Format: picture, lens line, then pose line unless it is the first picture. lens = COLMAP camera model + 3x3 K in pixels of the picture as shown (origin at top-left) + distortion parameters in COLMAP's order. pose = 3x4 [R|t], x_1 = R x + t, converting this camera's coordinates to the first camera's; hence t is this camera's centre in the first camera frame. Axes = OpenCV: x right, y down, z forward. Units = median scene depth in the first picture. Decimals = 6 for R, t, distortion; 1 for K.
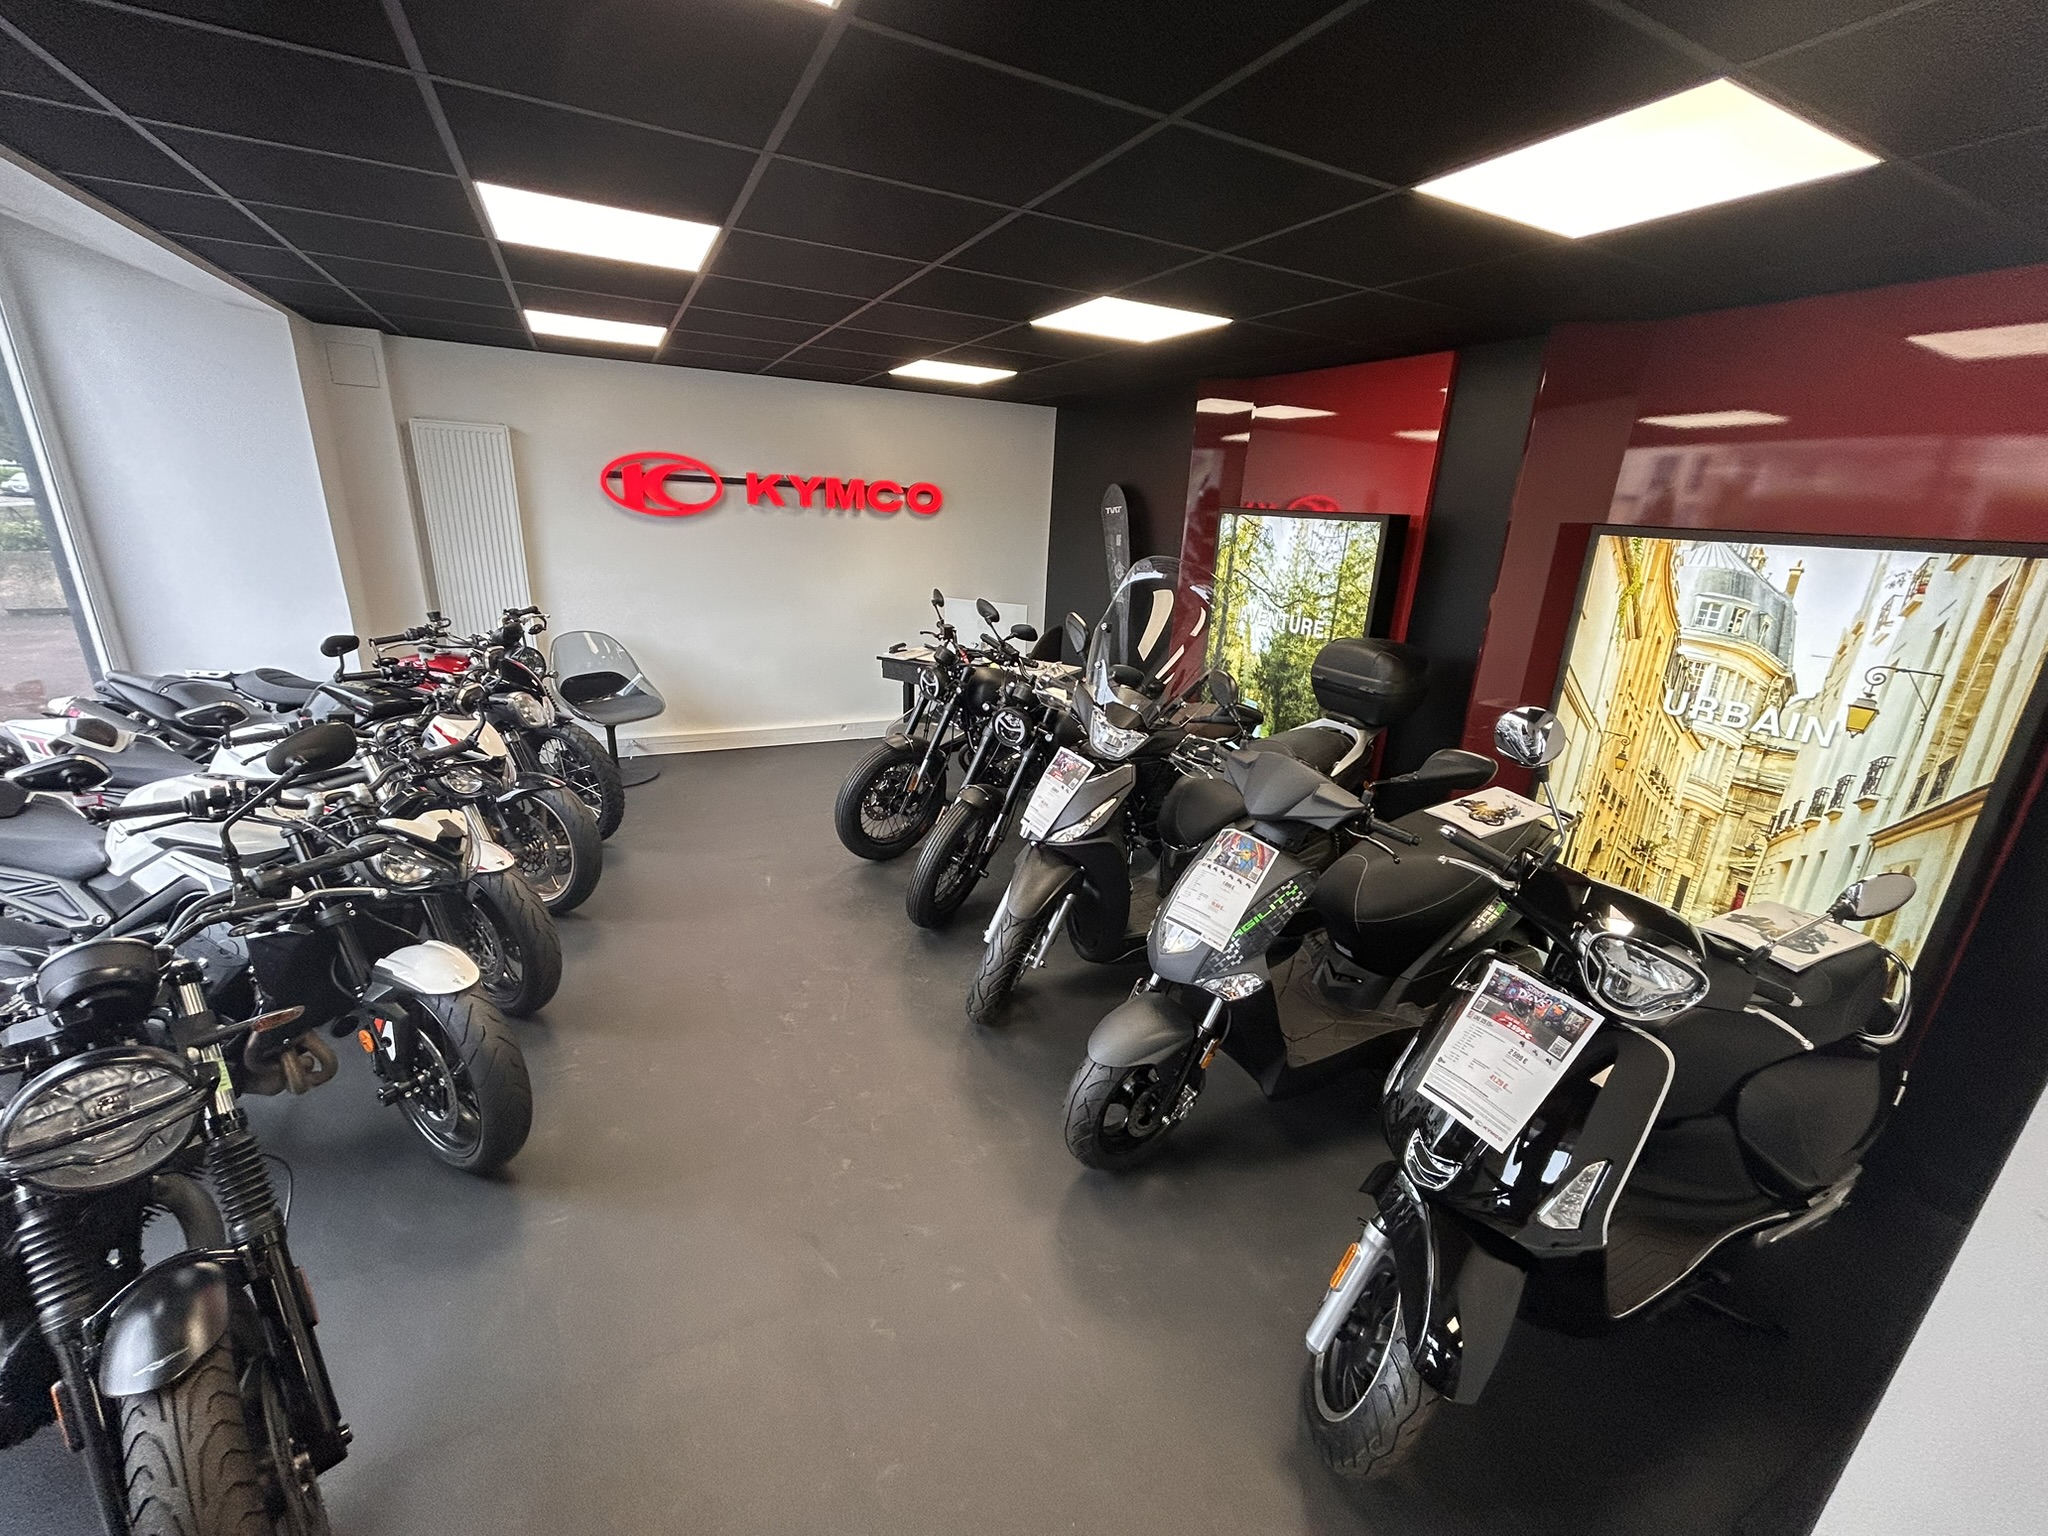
lens RADIAL K [[819.1, 0, 1019.7], [0, 819.1, 768.2], [0, 0, 1]] dist [-0.005160, 0.001520]
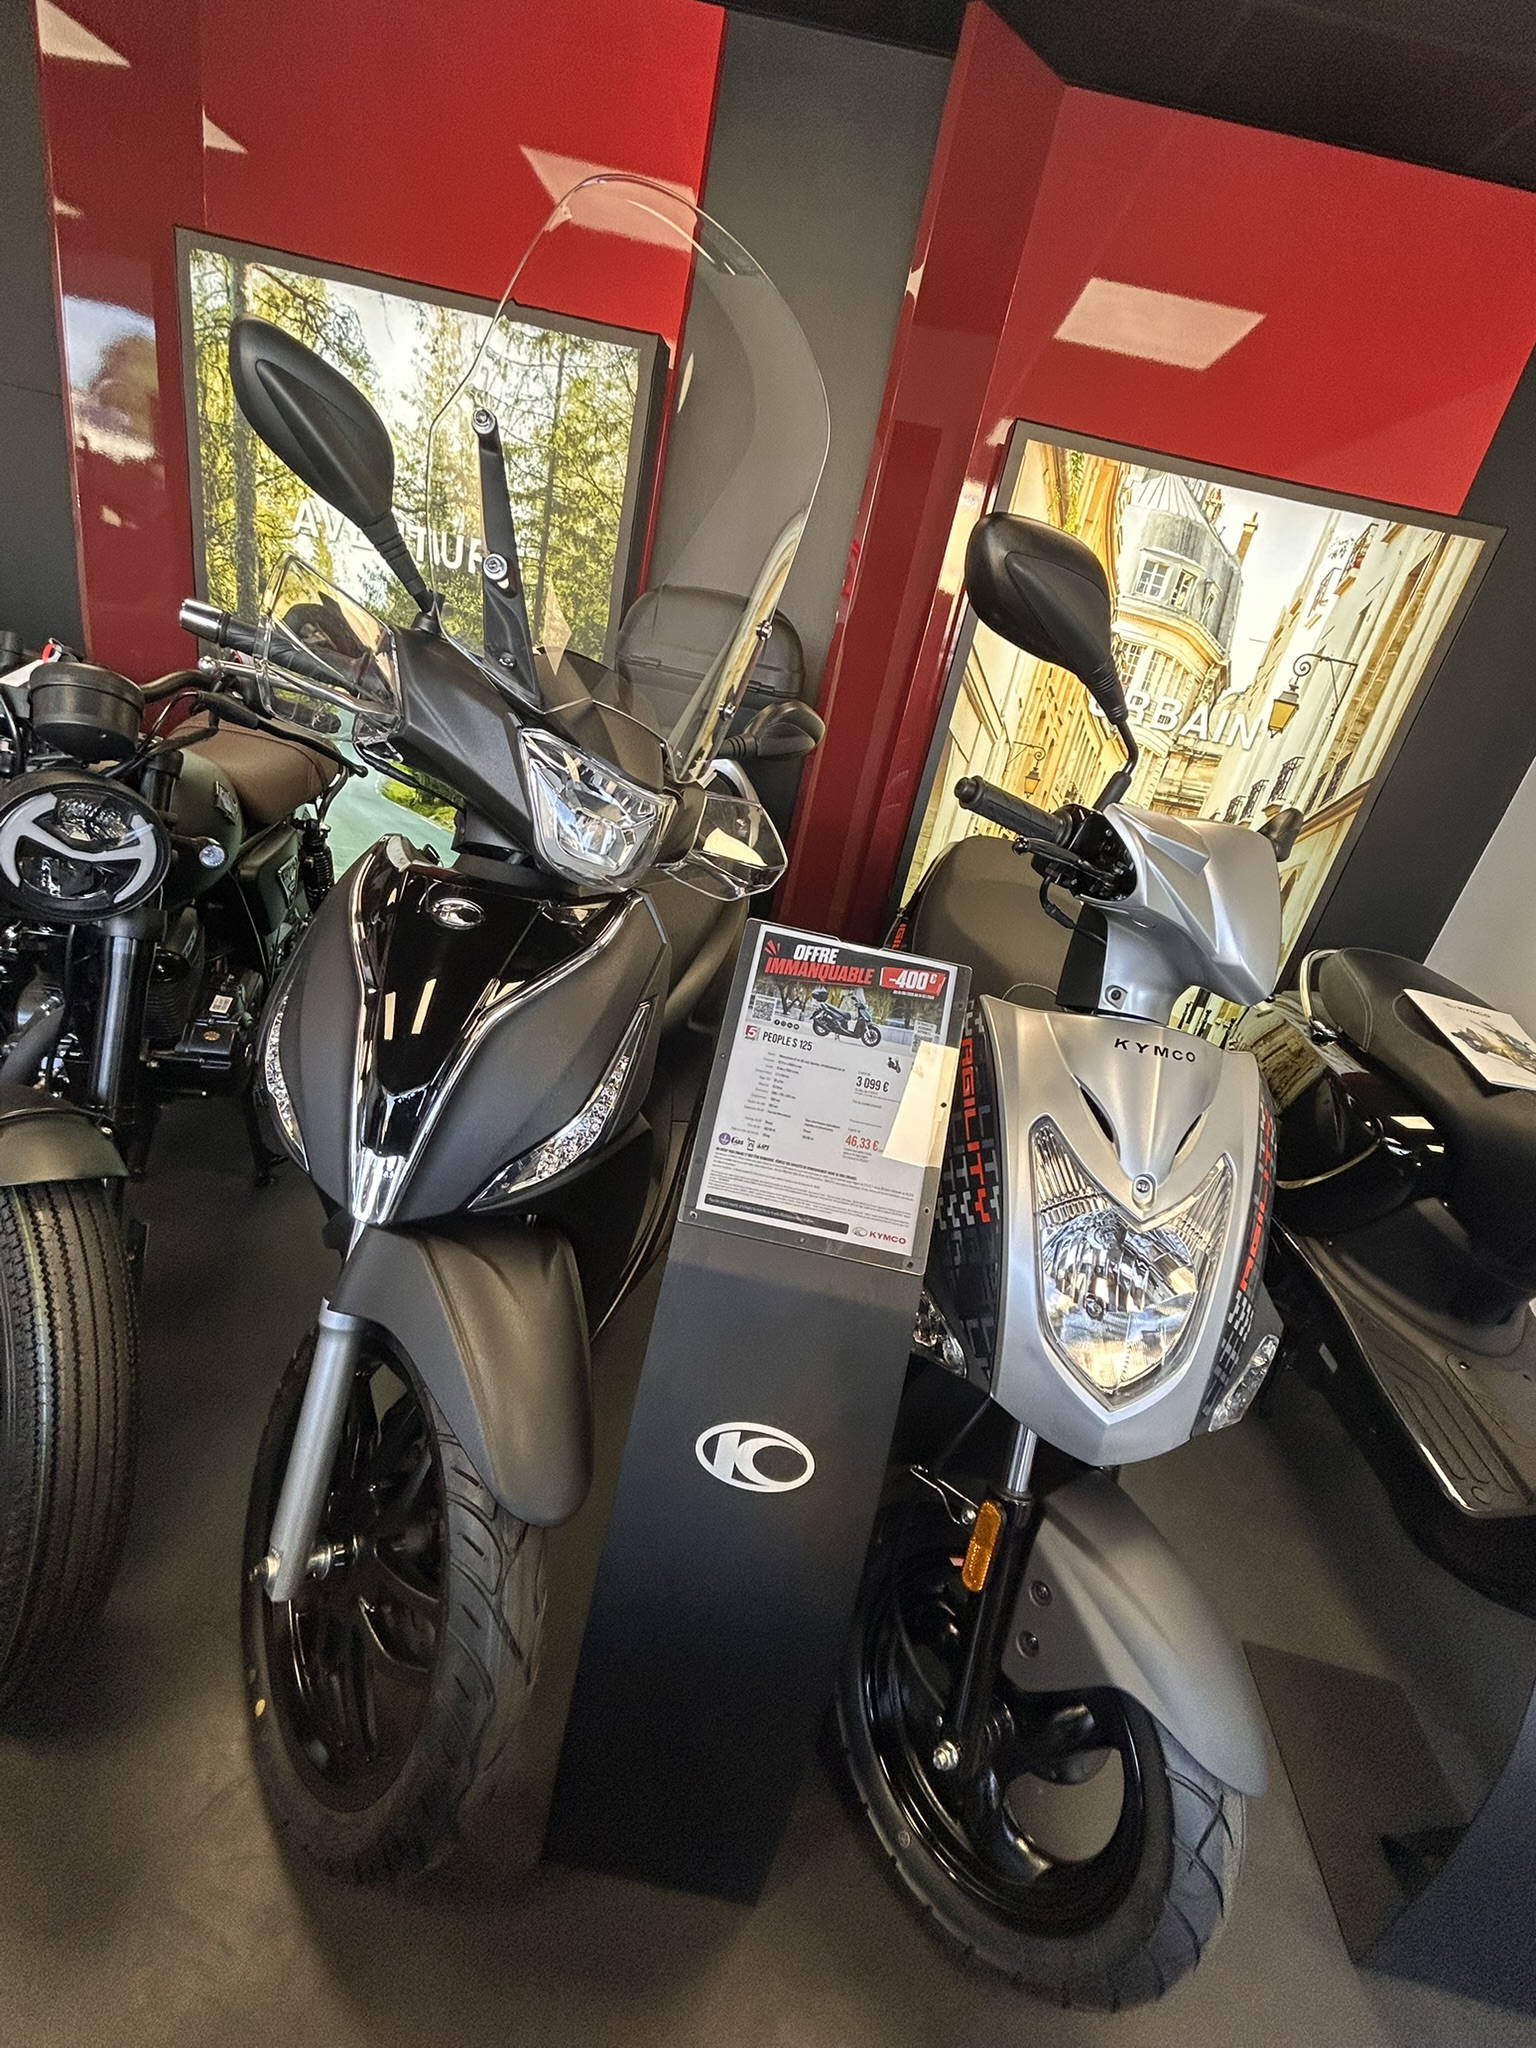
lens RADIAL K [[889.6, 0, 766.0], [0, 889.6, 1015.4], [0, 0, 1]] dist [-0.007199, 0.004710]
pose [[0.519054, -0.280037, 0.807566, -0.130048], [0.086476, 0.957164, 0.276331, -0.052055], [-0.850356, -0.073595, 0.521036, 0.779933]]
